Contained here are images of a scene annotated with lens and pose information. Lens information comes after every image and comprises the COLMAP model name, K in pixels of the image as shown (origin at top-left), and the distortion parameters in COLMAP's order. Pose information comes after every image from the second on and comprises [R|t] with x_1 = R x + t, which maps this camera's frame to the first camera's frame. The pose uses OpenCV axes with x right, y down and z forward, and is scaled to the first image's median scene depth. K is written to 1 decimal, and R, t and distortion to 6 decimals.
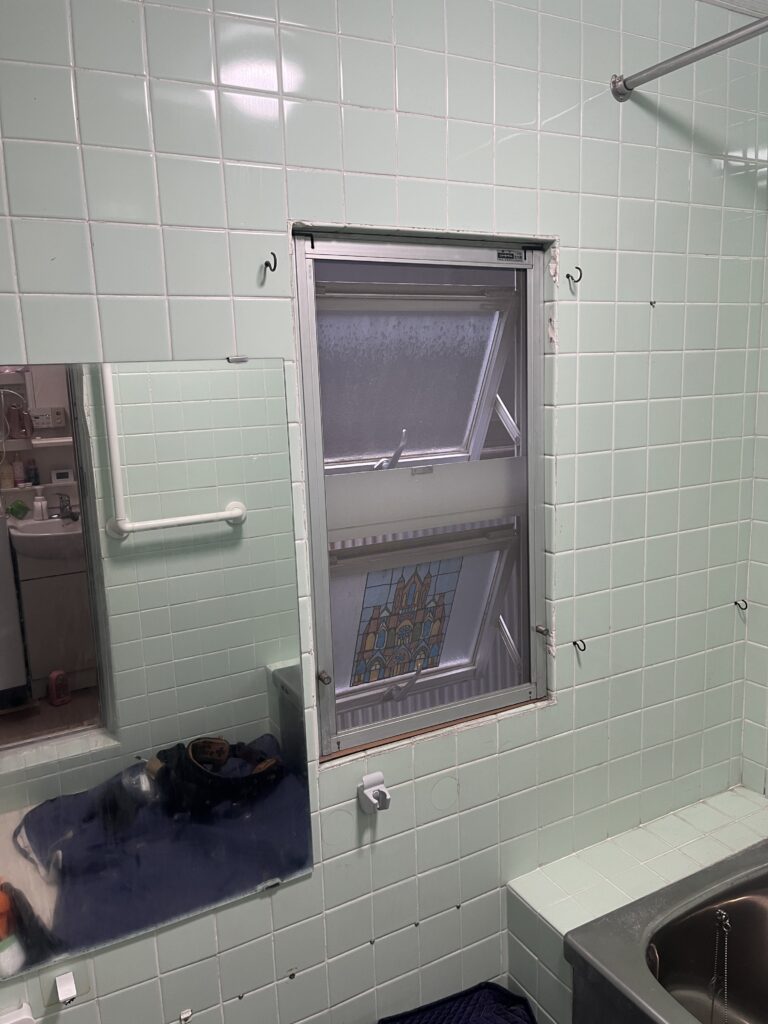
lens RADIAL K [[771.3, 0, 384.0], [0, 771.3, 512.0], [0, 0, 1]] dist [0.023891, 0.006608]
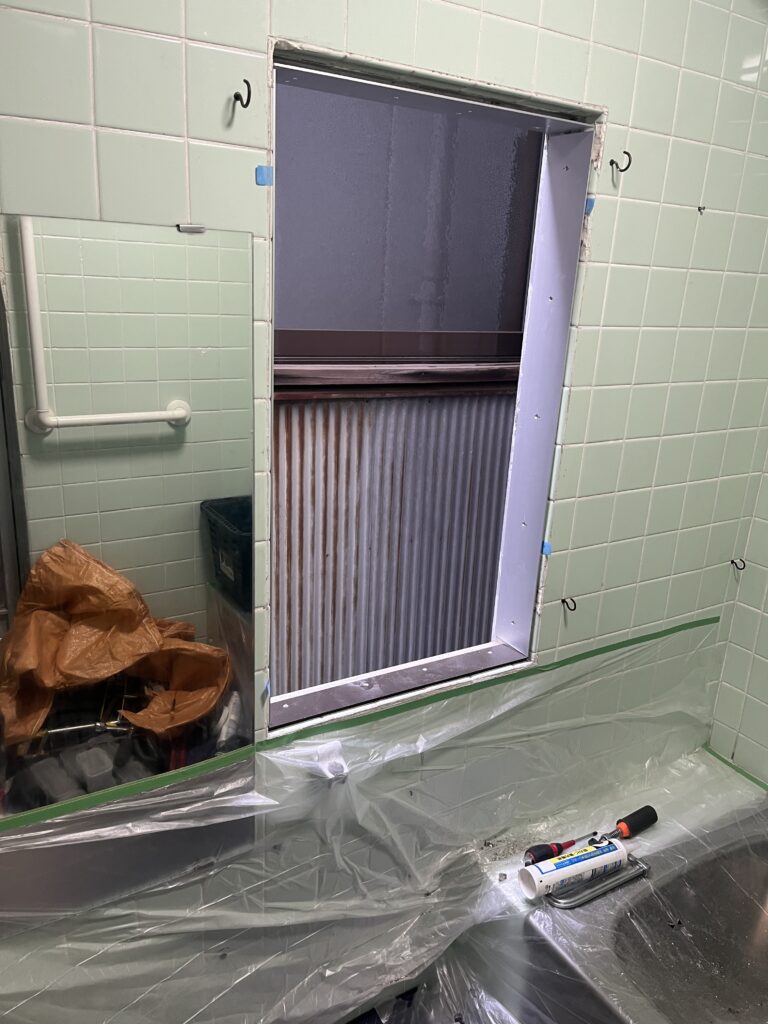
lens RADIAL K [[770.3, 0, 390.7], [0, 770.3, 518.5], [0, 0, 1]] dist [0.025831, -0.009718]
pose [[0.994088, 0.065808, 0.086366, -0.033006], [-0.076908, 0.988231, 0.132232, -0.025911], [-0.076648, -0.138093, 0.987449, 0.157140]]
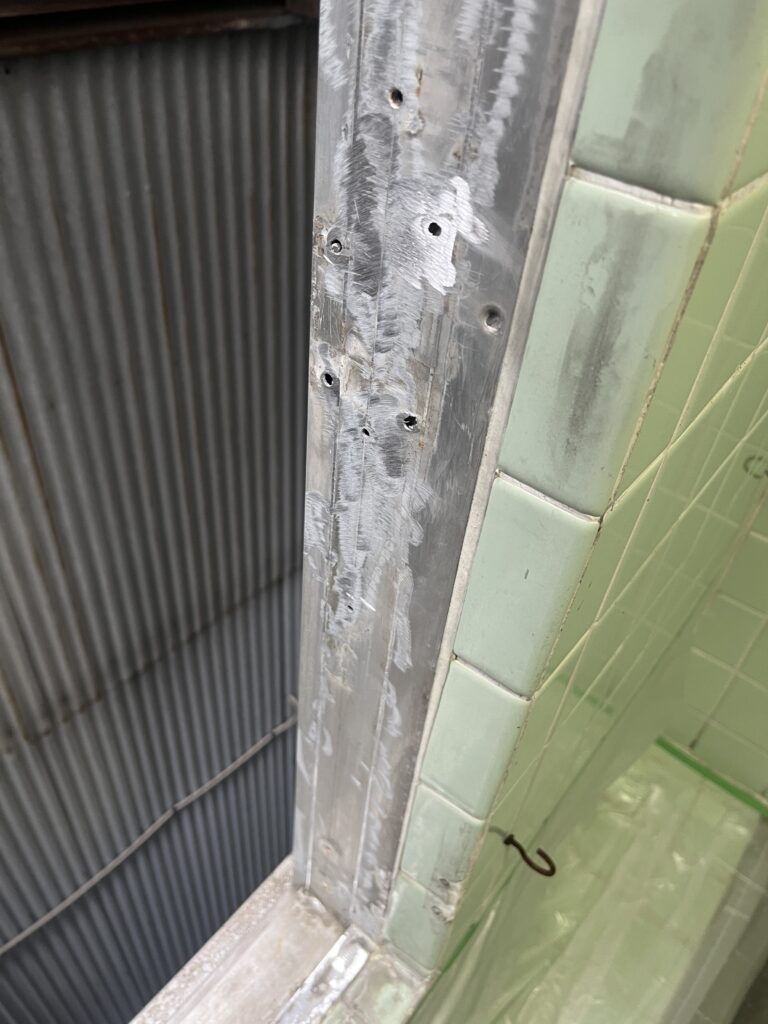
lens RADIAL K [[792.7, 0, 384.0], [0, 792.7, 512.0], [0, 0, 1]] dist [-0.004948, -0.007397]
pose [[0.911594, -0.174861, 0.372047, 0.117447], [-0.048913, 0.852459, 0.520501, -0.087214], [-0.408170, -0.492684, 0.768544, 0.852808]]
